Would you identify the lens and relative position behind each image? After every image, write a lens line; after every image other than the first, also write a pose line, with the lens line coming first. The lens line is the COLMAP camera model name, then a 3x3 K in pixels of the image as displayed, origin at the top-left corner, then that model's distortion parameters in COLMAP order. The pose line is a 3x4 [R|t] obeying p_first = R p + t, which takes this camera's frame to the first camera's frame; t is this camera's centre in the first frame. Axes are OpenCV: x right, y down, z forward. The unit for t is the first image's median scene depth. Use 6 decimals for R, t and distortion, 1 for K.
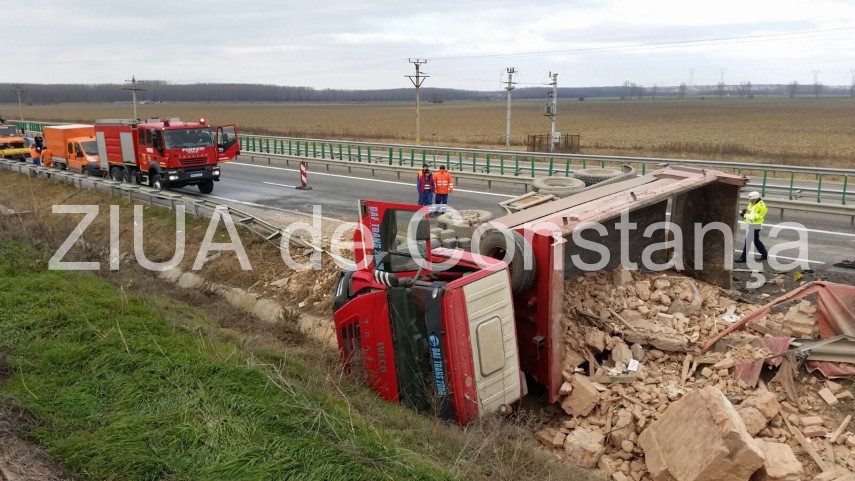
lens RADIAL K [[692.8, 0, 421.6], [0, 692.8, 244.0], [0, 0, 1]] dist [0.190234, -0.371012]
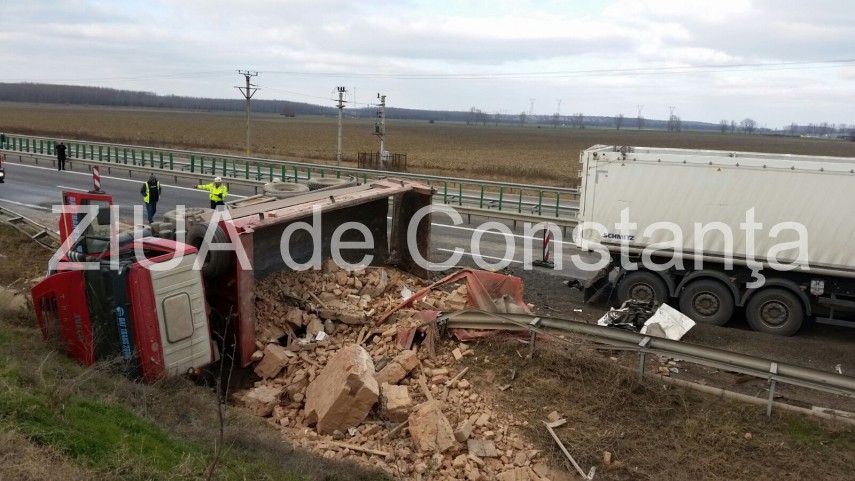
lens RADIAL K [[698.7, 0, 419.4], [0, 698.7, 246.0], [0, 0, 1]] dist [0.179681, -0.374798]
pose [[0.979618, 0.013470, 0.200416, 0.170397], [-0.009035, 0.999694, -0.023025, 0.032624], [-0.200665, 0.020744, 0.979440, -0.178292]]
